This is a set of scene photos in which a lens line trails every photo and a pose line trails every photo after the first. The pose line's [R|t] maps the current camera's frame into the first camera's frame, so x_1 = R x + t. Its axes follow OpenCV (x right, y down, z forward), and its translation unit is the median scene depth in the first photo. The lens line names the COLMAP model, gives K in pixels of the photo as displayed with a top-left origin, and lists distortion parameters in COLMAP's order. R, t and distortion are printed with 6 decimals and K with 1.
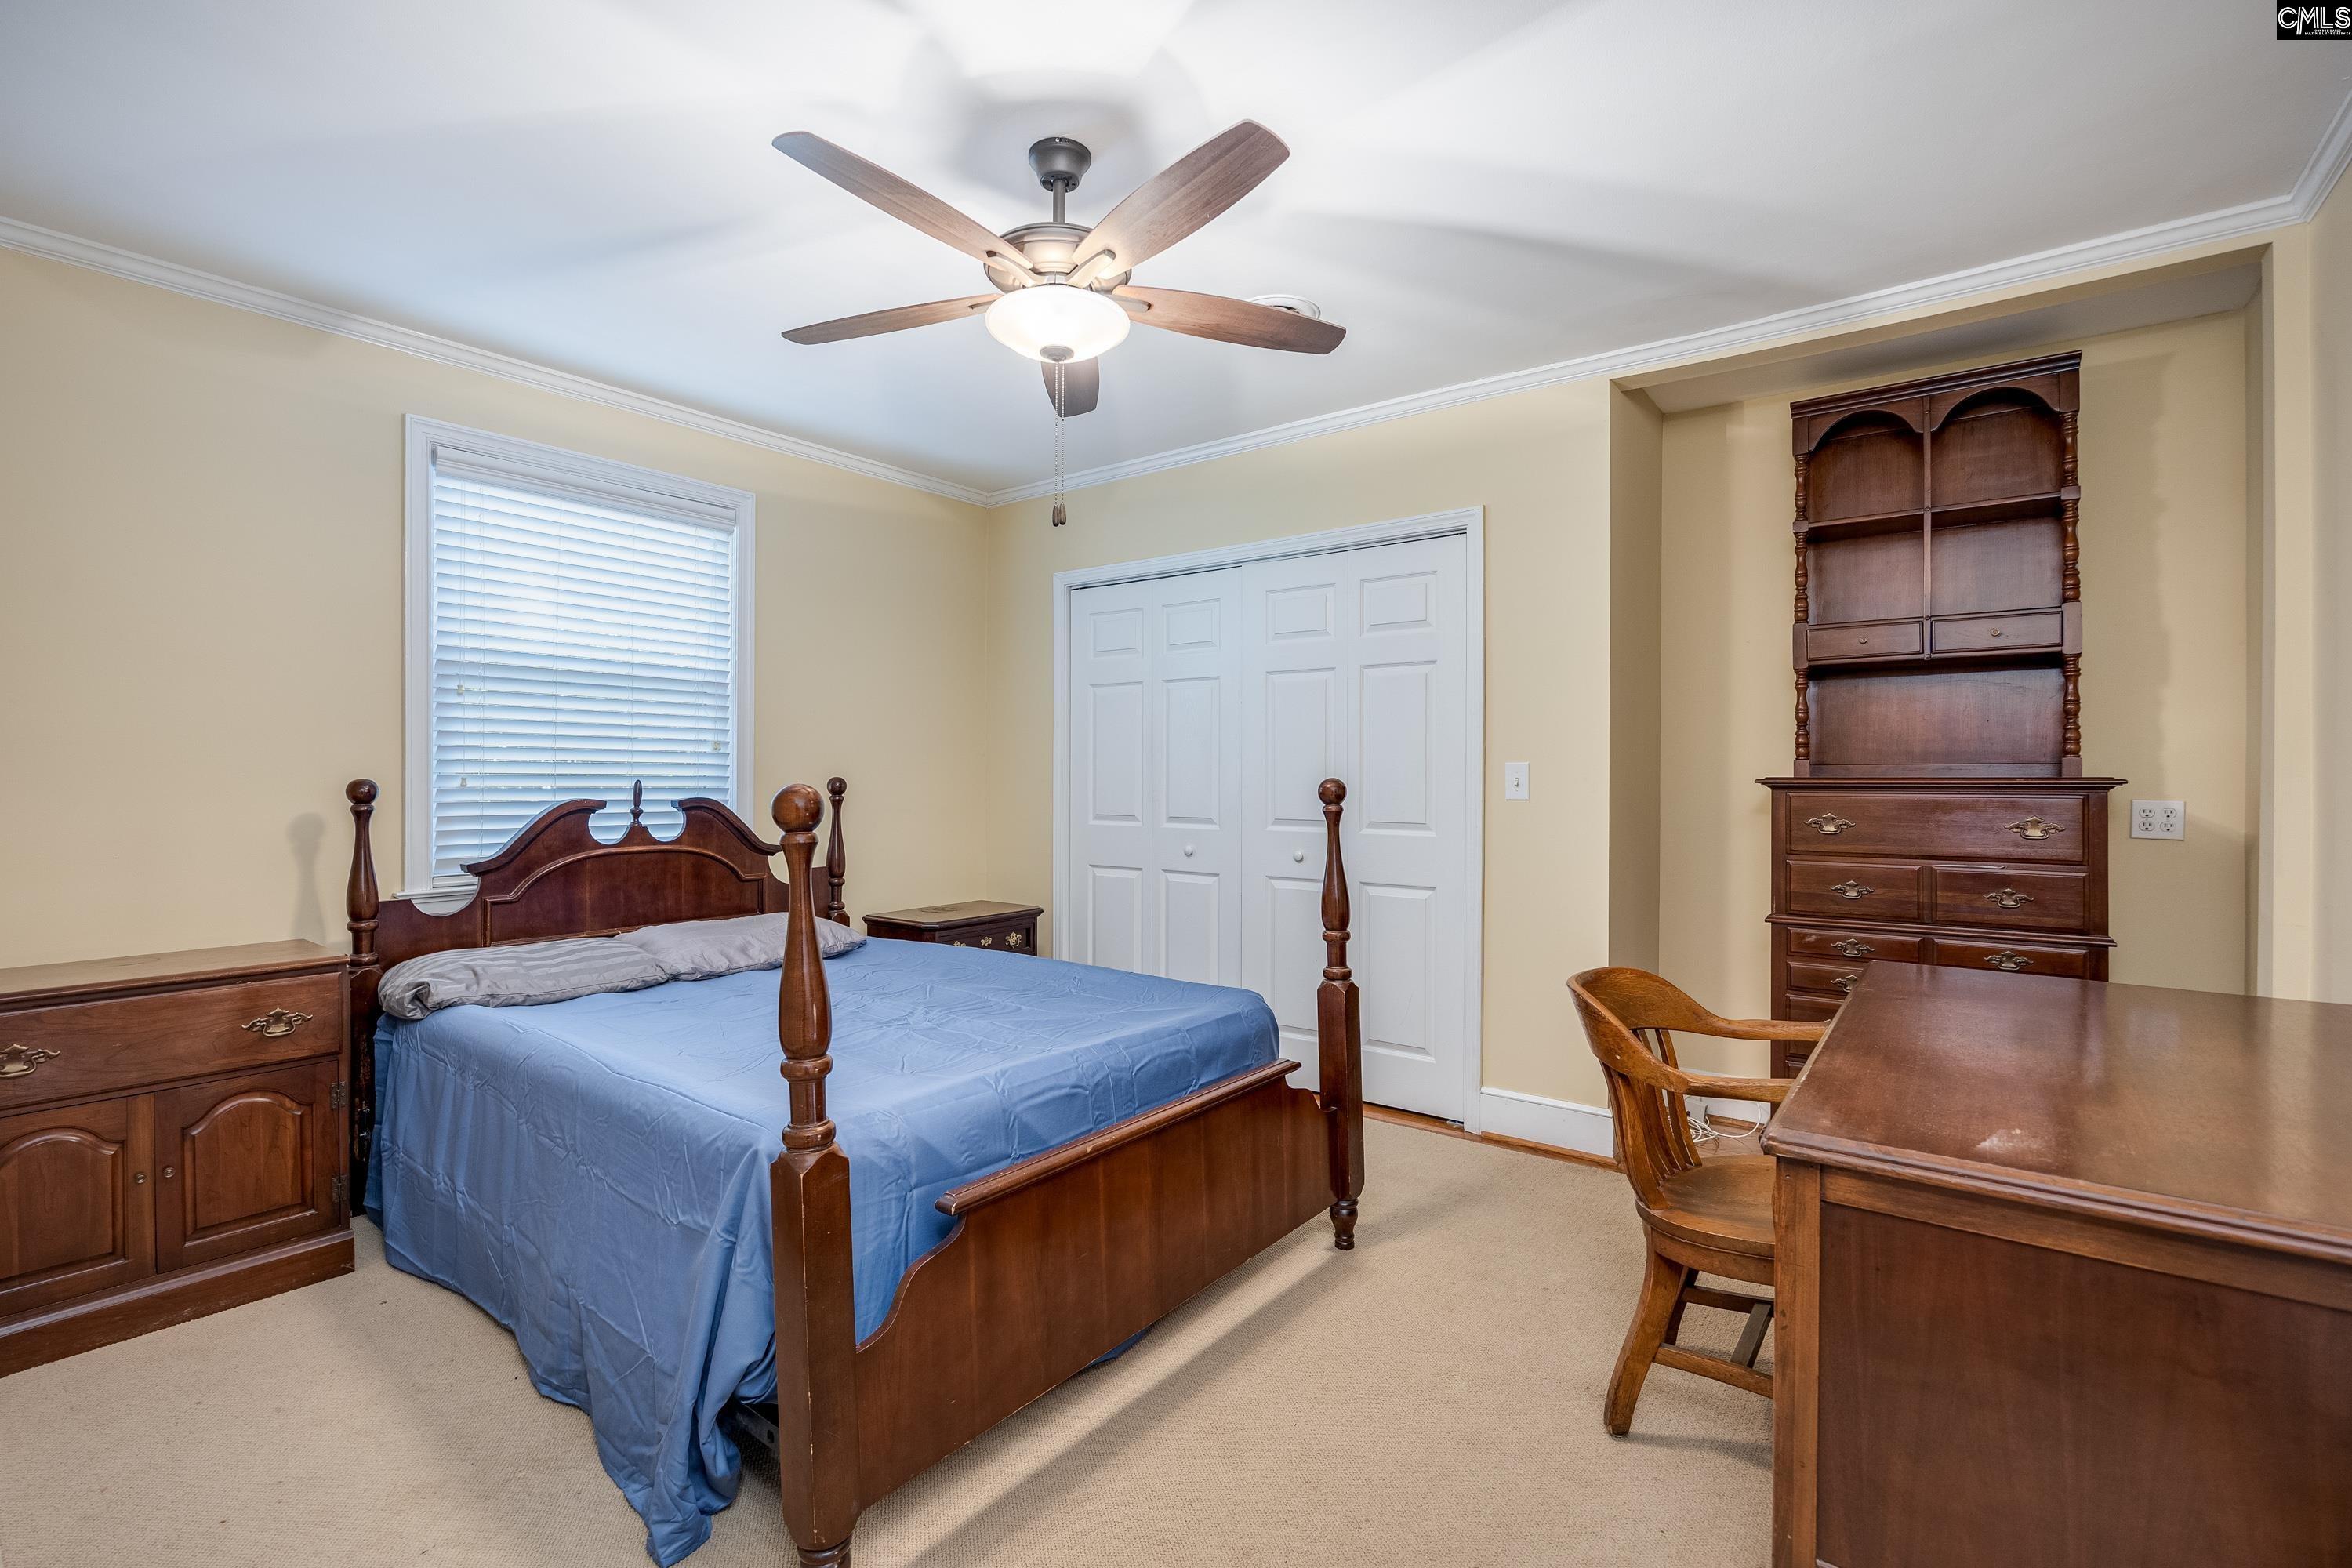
lens RADIAL K [[1050.5, 0, 1175.2], [0, 1050.5, 786.9], [0, 0, 1]] dist [-0.016943, -0.000228]
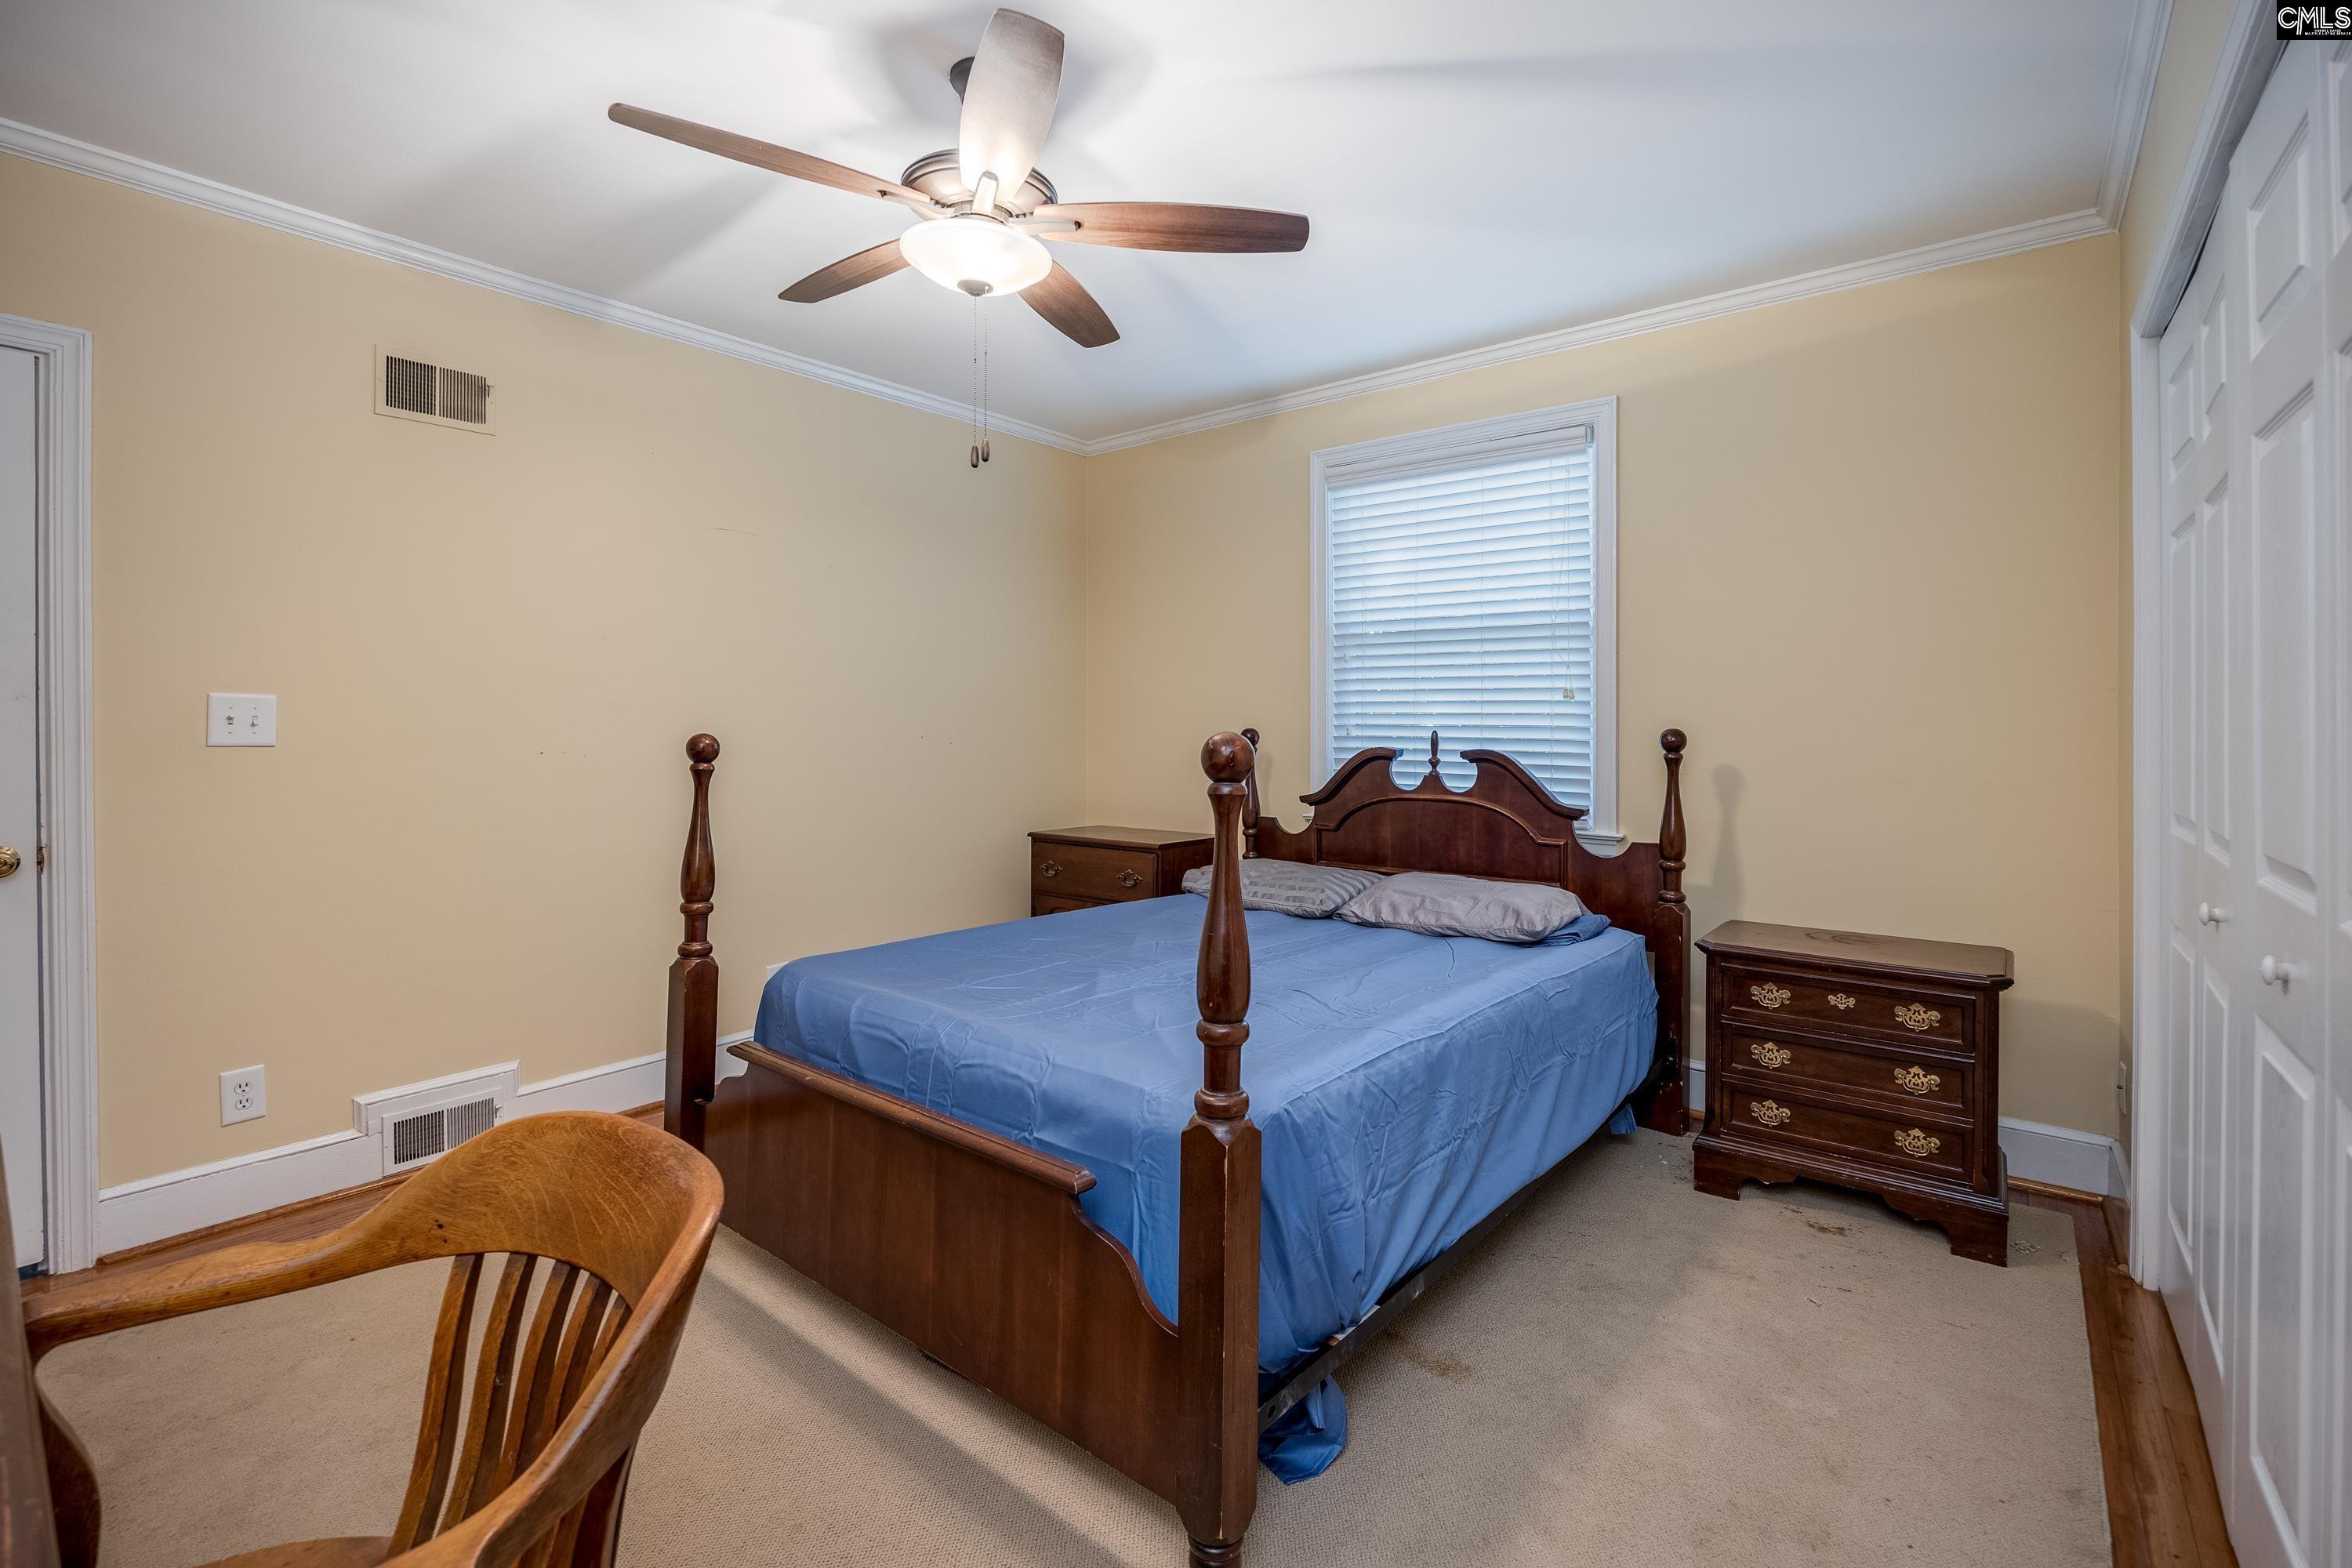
lens RADIAL K [[1050.5, 0, 1157.2], [0, 1050.5, 712.3], [0, 0, 1]] dist [-0.016943, -0.000228]
pose [[-0.039883, -0.010361, -0.999151, 0.551003], [-0.011965, 0.999879, -0.009891, -0.011199], [0.999133, 0.011560, -0.040002, 0.790138]]
